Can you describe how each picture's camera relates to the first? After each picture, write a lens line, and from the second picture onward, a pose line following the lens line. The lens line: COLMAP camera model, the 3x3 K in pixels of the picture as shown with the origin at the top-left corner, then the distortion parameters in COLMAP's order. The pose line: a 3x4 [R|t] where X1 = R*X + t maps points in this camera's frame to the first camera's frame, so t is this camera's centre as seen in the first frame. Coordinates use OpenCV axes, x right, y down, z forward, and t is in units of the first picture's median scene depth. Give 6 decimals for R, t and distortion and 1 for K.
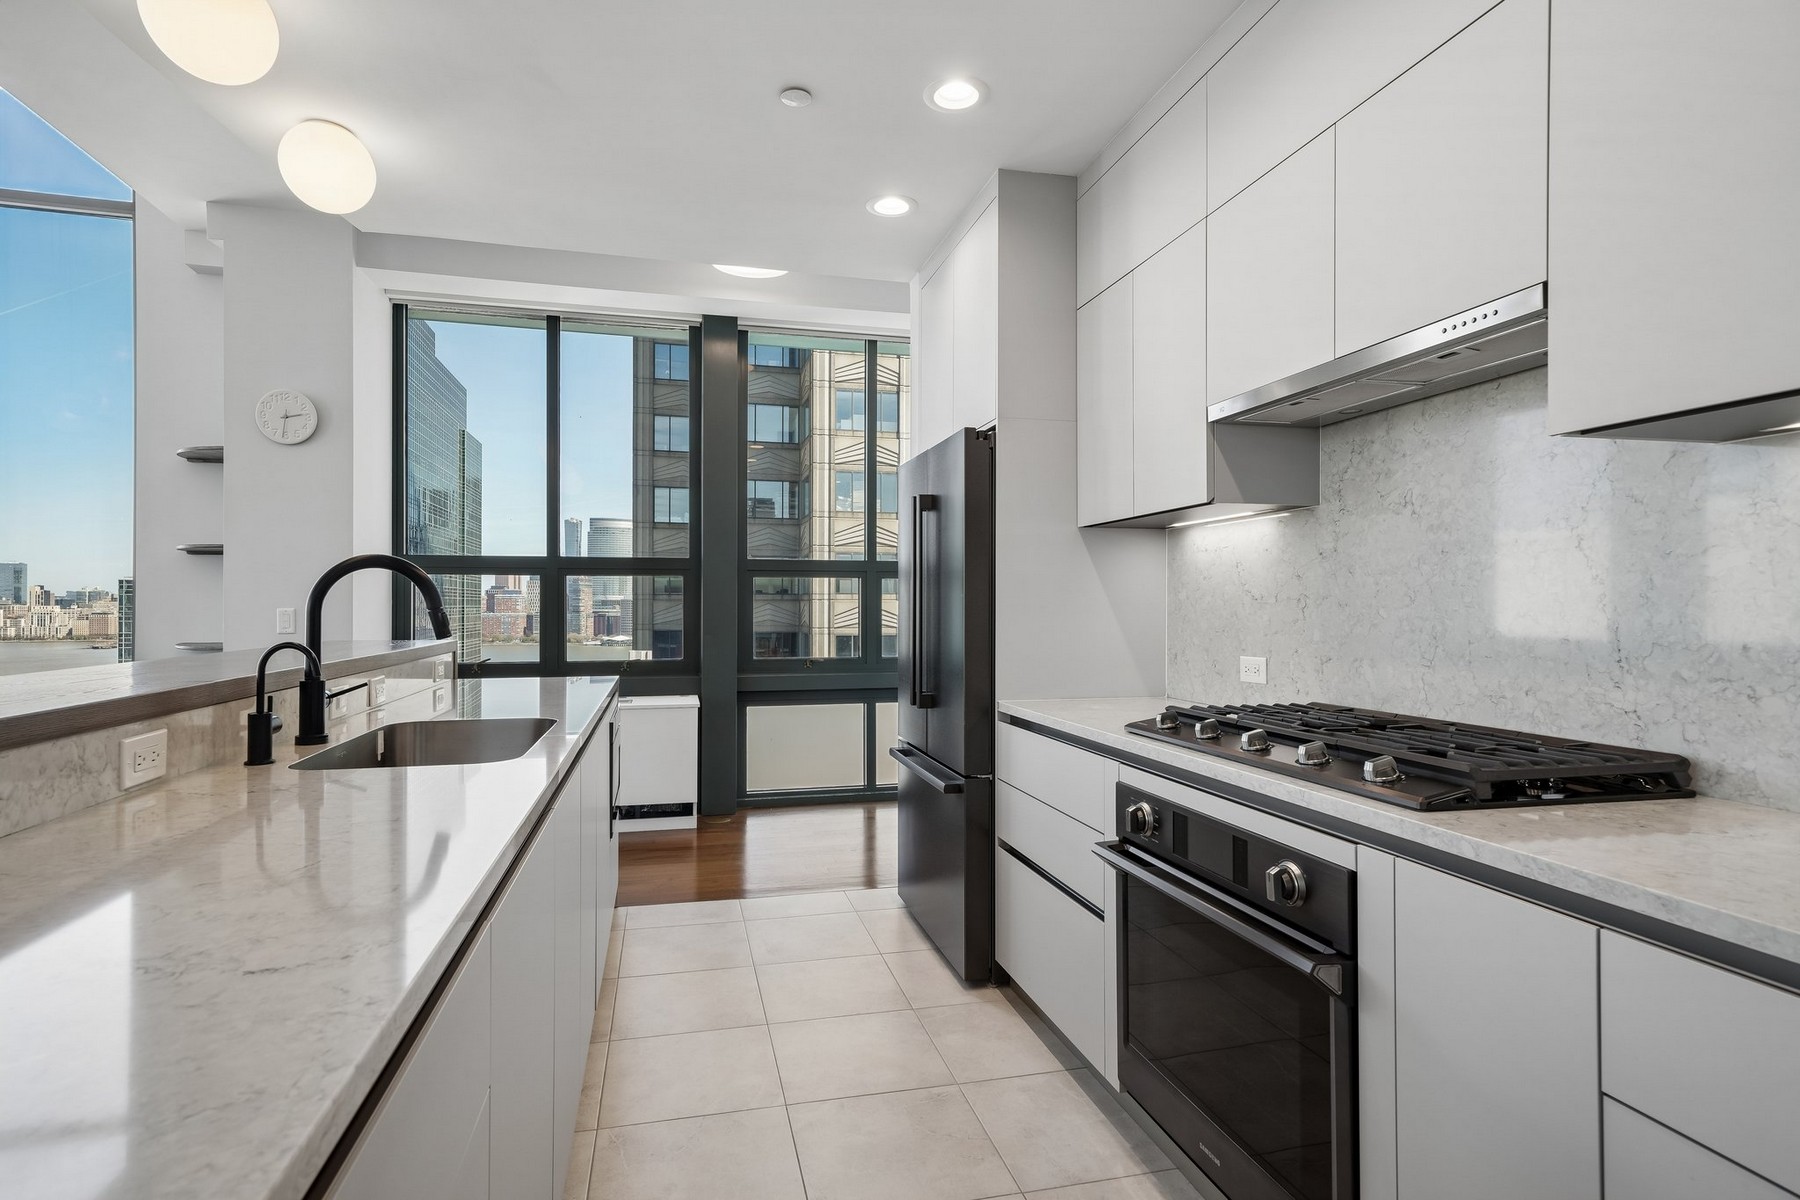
lens RADIAL K [[917.8, 0, 900.0], [0, 917.8, 600.0], [0, 0, 1]] dist [0.016950, 0.000106]
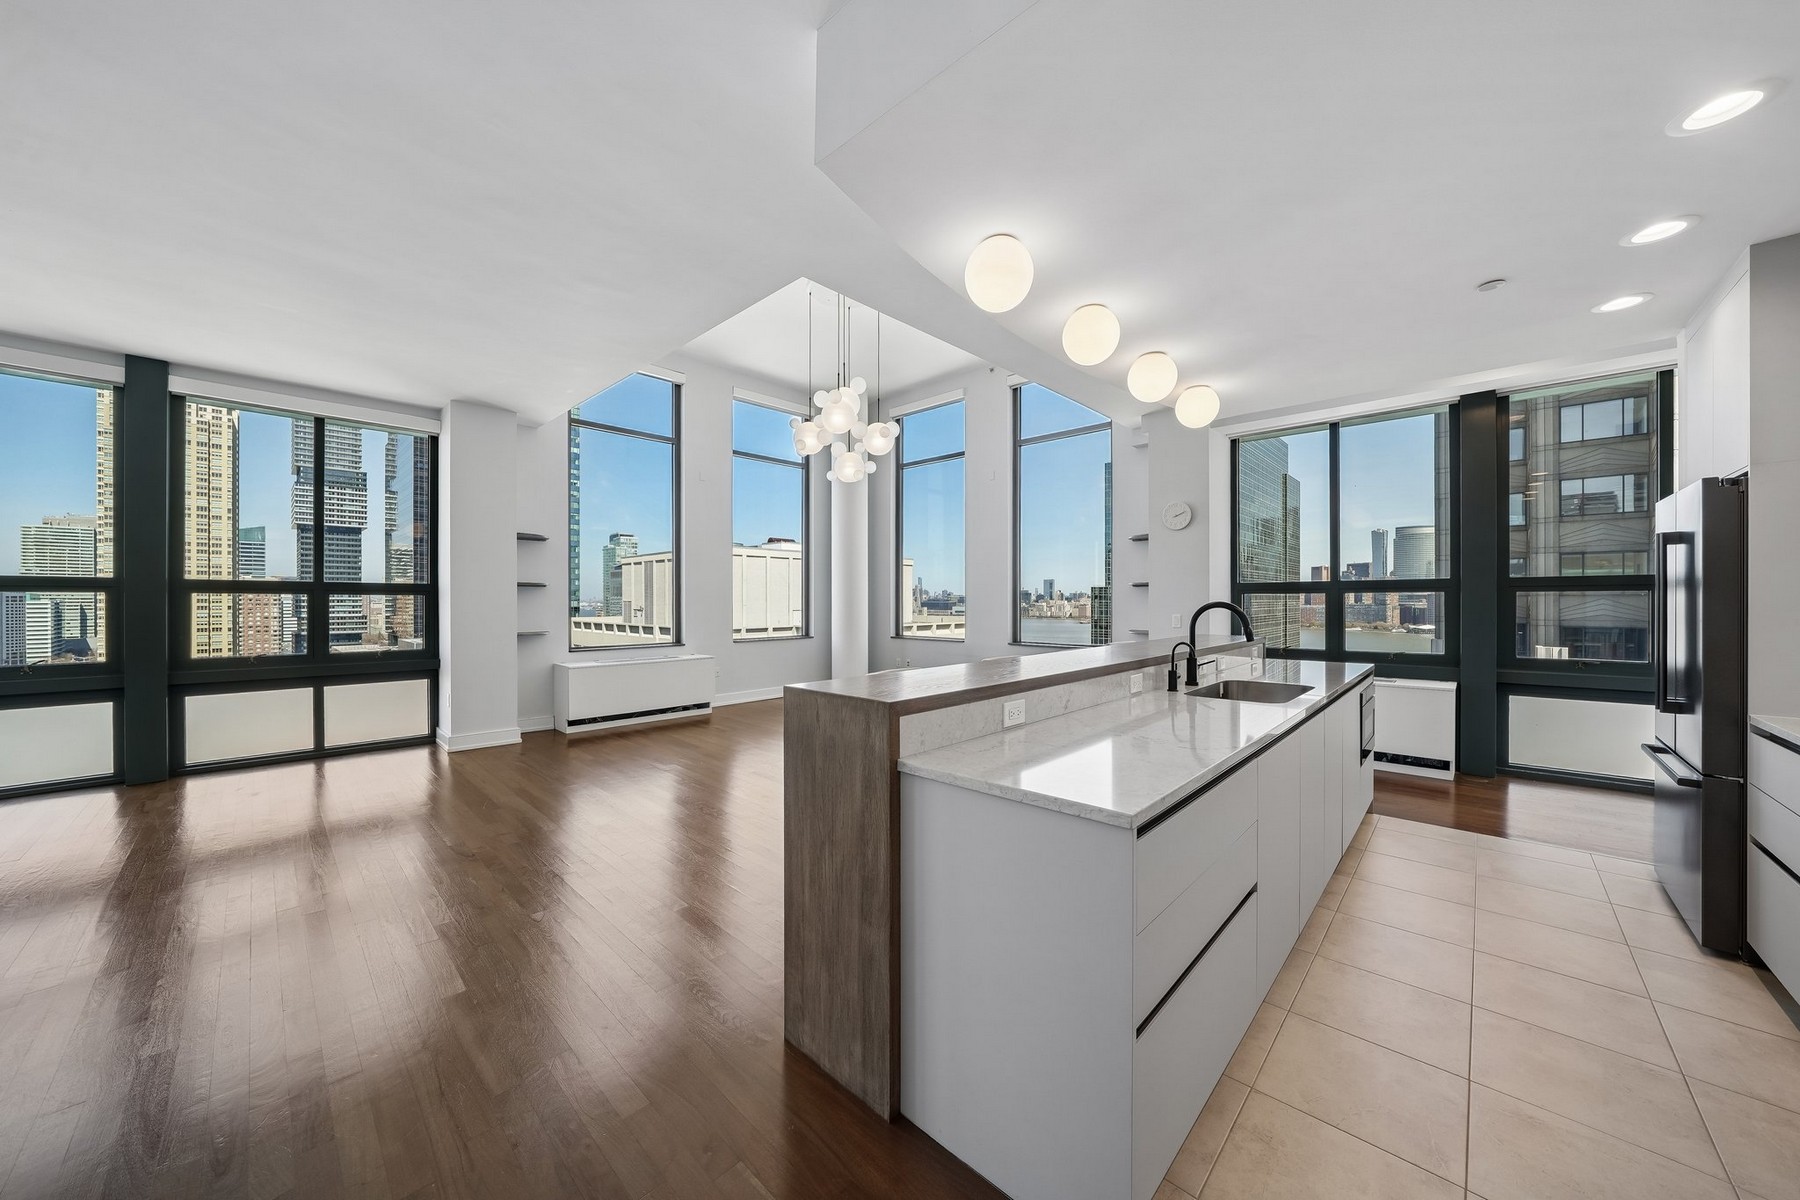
lens RADIAL K [[629.5, 0, 902.2], [0, 629.5, 604.5], [0, 0, 1]] dist [-0.001480, 0.000012]
pose [[0.547957, 0.001660, -0.836505, 0.158262], [0.009309, 0.999924, 0.008081, -0.036850], [0.836455, -0.012215, 0.547900, -0.261374]]
